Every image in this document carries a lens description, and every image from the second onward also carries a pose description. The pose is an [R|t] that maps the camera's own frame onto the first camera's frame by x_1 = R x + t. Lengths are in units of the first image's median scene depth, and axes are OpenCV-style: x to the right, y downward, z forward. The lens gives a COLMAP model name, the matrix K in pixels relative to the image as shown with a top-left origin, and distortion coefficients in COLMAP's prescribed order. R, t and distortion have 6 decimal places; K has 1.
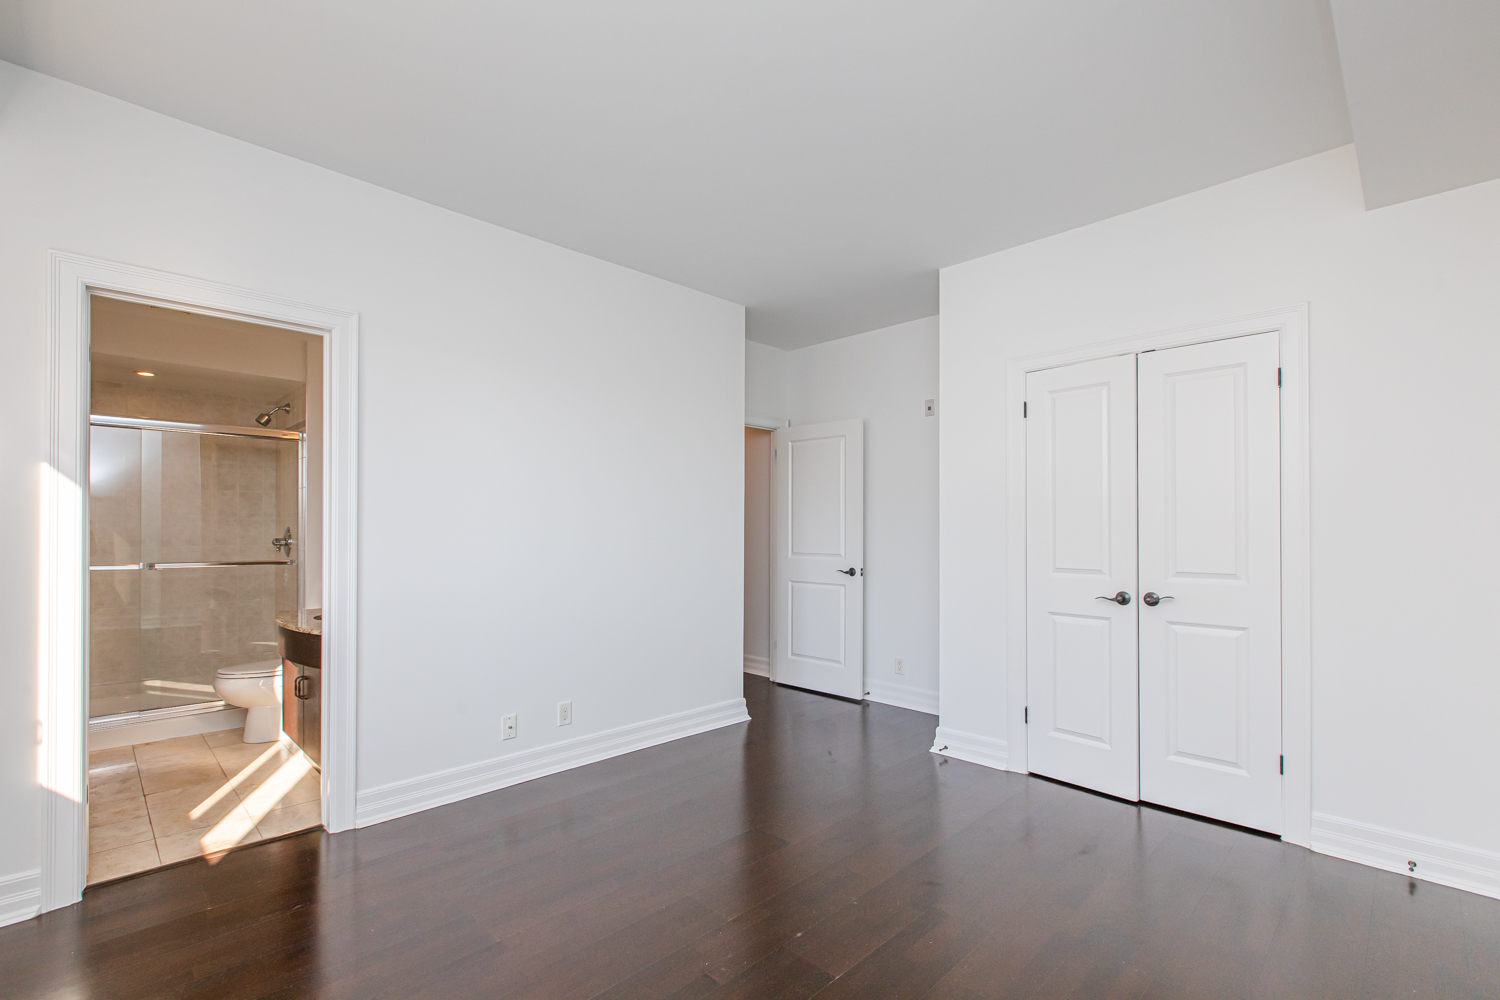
lens RADIAL K [[676.5, 0, 752.2], [0, 676.5, 526.1], [0, 0, 1]] dist [-0.014197, -0.000439]
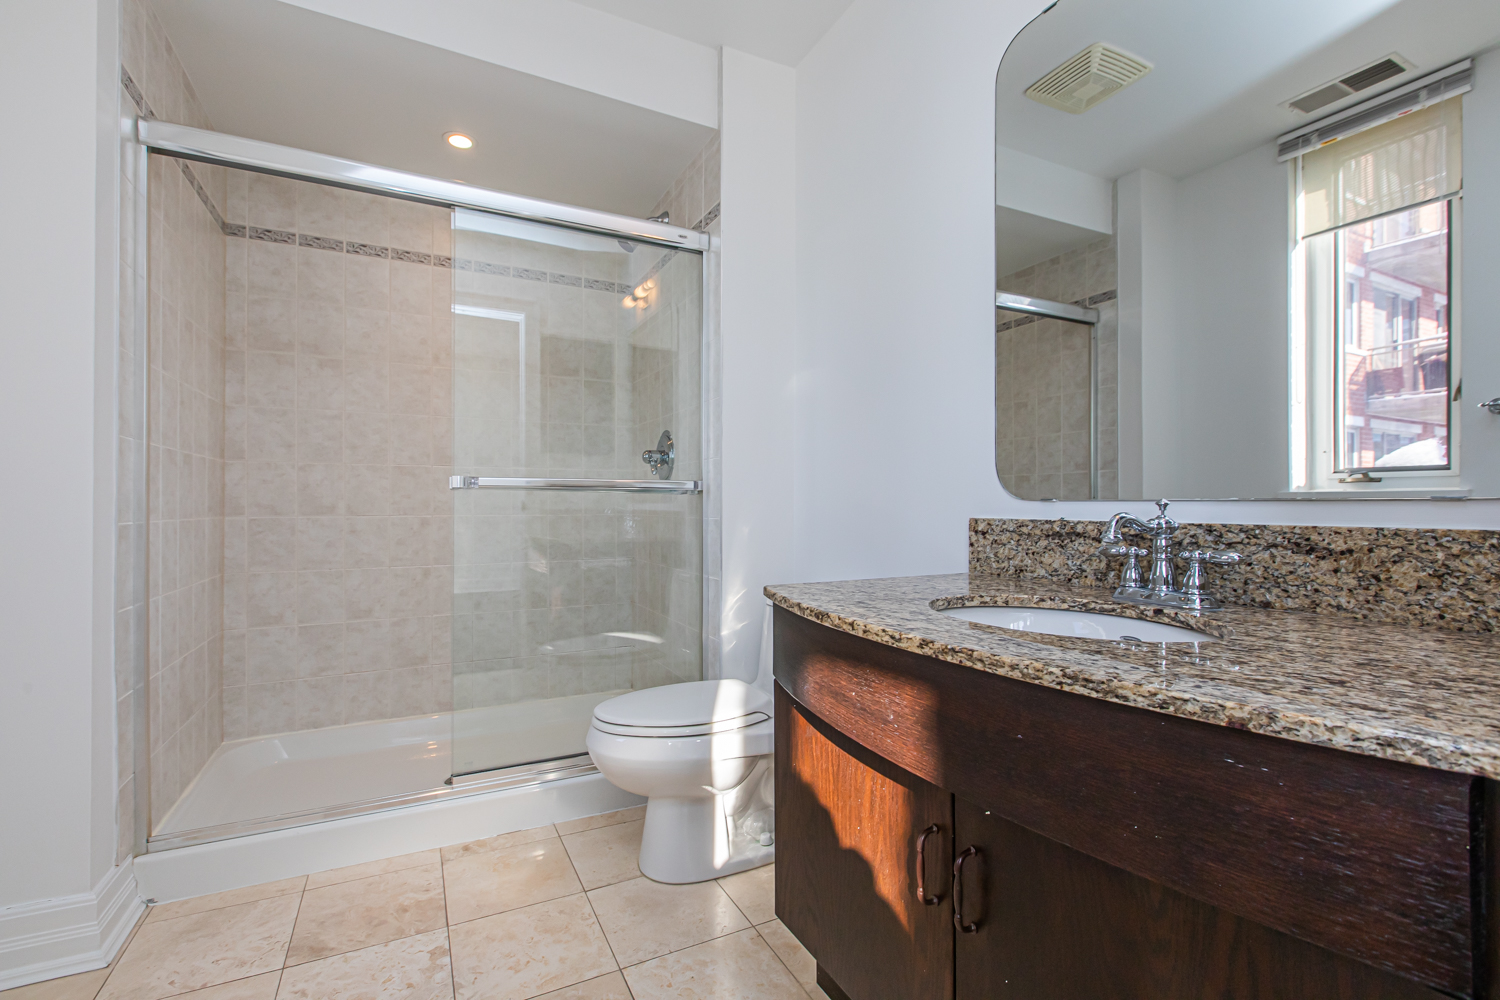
lens RADIAL K [[667.4, 0, 748.8], [0, 667.4, 502.9], [0, 0, 1]] dist [0.002319, -0.002370]
pose [[0.950440, -0.005712, -0.310856, -0.447005], [0.007408, 0.999963, 0.004277, 0.060180], [0.310820, -0.006368, 0.950448, 0.482918]]
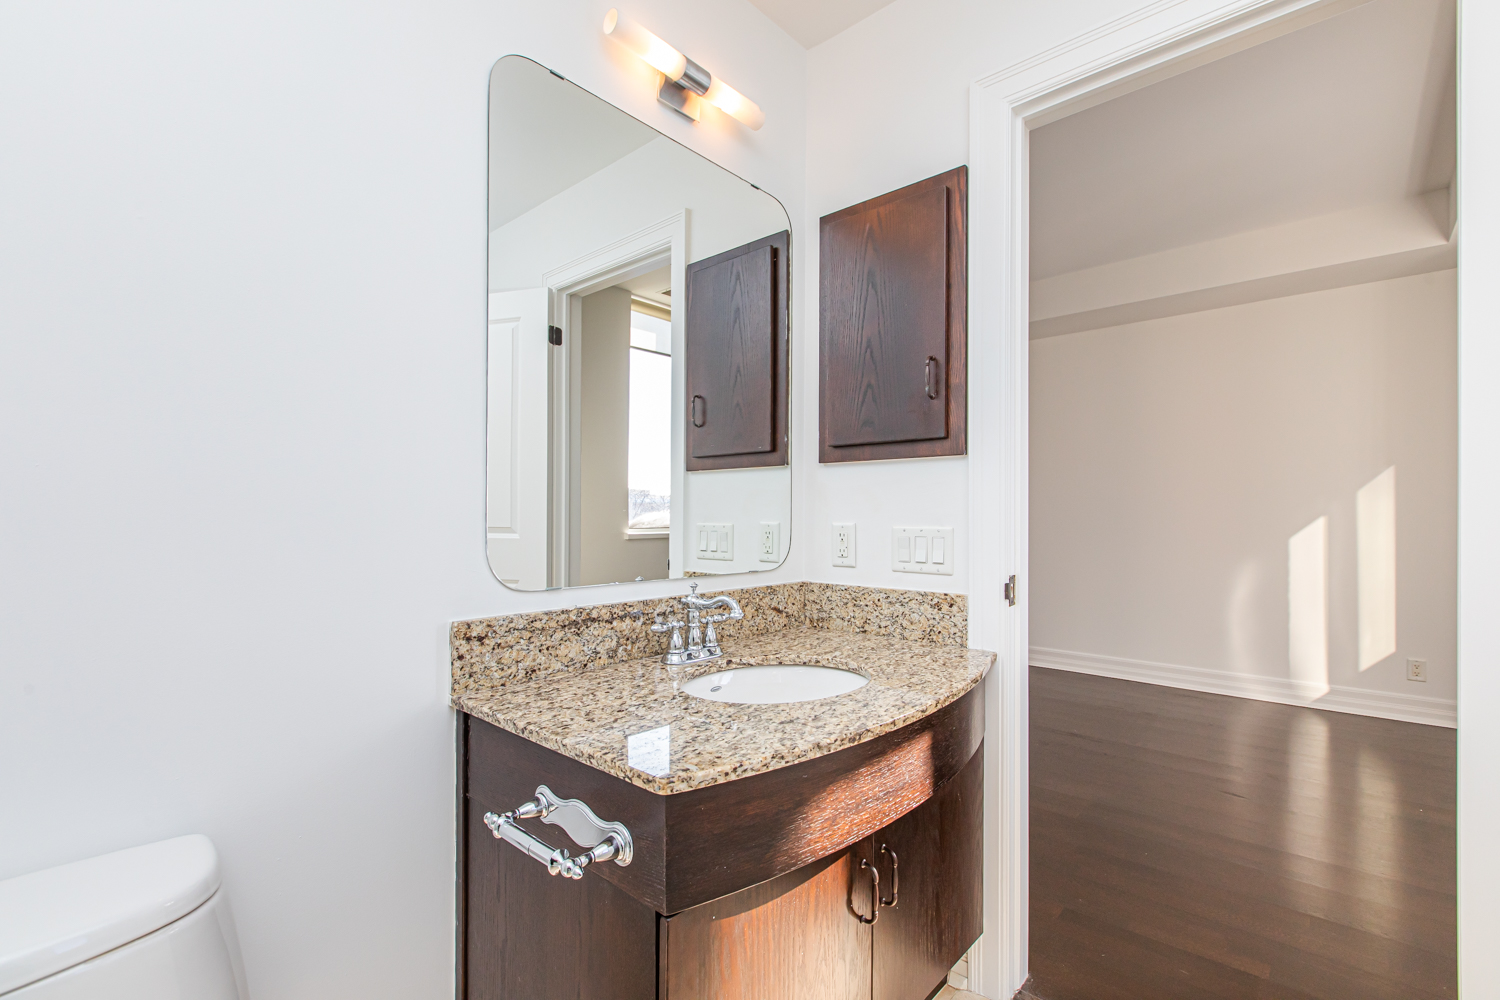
lens RADIAL K [[664.8, 0, 748.0], [0, 664.8, 501.9], [0, 0, 1]] dist [0.001058, -0.001387]
pose [[-0.051518, 0.013575, 0.998580, -1.124750], [-0.015239, 0.999781, -0.014378, -0.029085], [-0.998556, -0.015958, -0.051300, 1.167440]]
